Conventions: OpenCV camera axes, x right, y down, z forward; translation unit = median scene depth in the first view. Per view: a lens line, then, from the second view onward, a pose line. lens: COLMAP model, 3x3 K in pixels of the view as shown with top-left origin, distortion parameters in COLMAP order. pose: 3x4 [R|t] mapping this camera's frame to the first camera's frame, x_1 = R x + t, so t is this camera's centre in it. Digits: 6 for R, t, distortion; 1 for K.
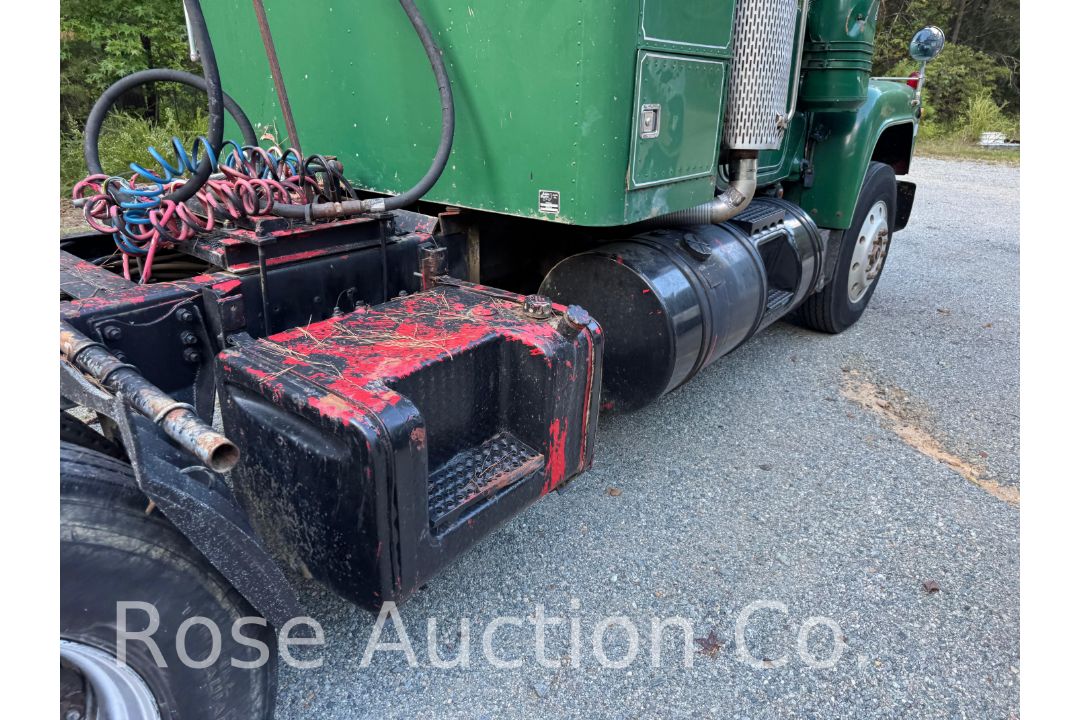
lens RADIAL K [[669.7, 0, 538.0], [0, 669.7, 360.6], [0, 0, 1]] dist [0.014171, -0.026991]
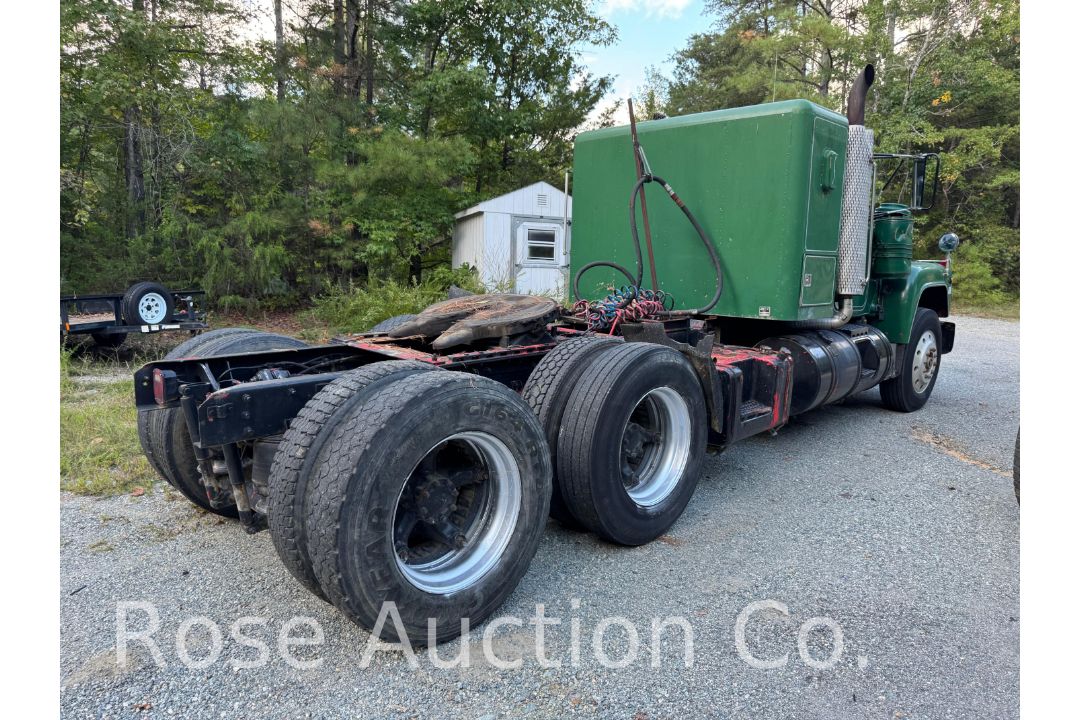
lens RADIAL K [[669.7, 0, 538.6], [0, 669.7, 357.3], [0, 0, 1]] dist [0.014171, -0.026991]
pose [[0.993107, 0.019837, -0.115521, -0.297026], [-0.047058, 0.970136, -0.237954, 0.311752], [0.107351, 0.241750, 0.964382, -0.802391]]
